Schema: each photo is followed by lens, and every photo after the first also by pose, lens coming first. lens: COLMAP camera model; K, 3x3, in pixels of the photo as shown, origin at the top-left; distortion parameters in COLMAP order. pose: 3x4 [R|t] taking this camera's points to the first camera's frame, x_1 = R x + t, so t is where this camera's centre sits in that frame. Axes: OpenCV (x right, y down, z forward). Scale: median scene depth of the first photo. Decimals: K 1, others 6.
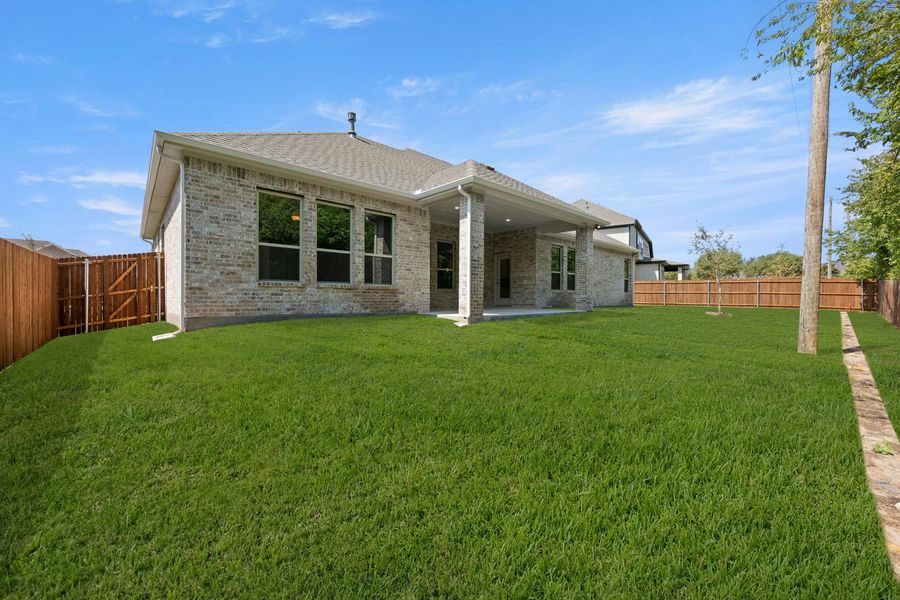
lens RADIAL K [[349.9, 0, 449.9], [0, 349.9, 299.4], [0, 0, 1]] dist [0.001904, 0.000170]
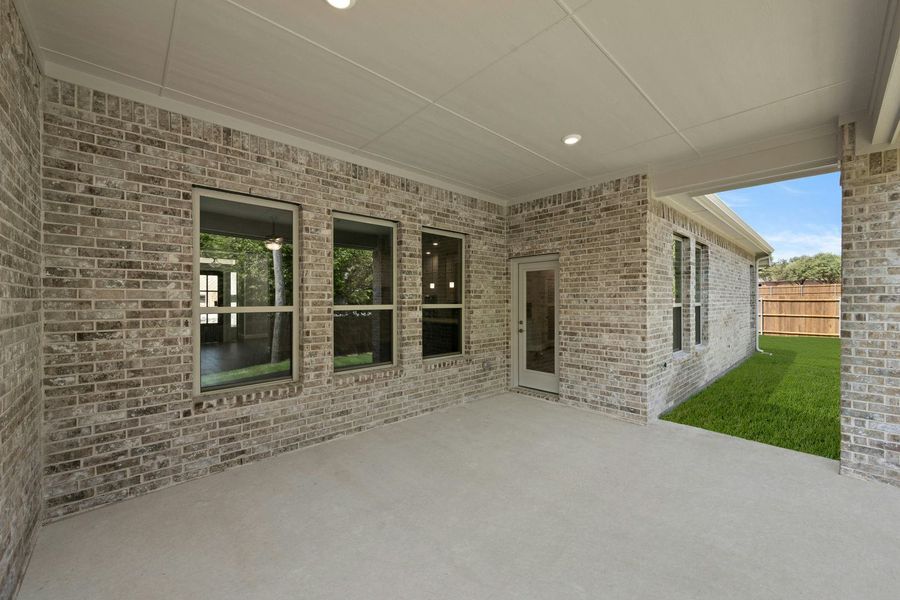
lens RADIAL K [[349.9, 0, 450.1], [0, 349.9, 300.1], [0, 0, 1]] dist [0.001904, 0.000170]
pose [[0.999977, -0.004589, 0.004992, 0.057311], [0.004621, 0.999968, -0.006471, -0.082743], [-0.004962, 0.006494, 0.999967, 0.627590]]
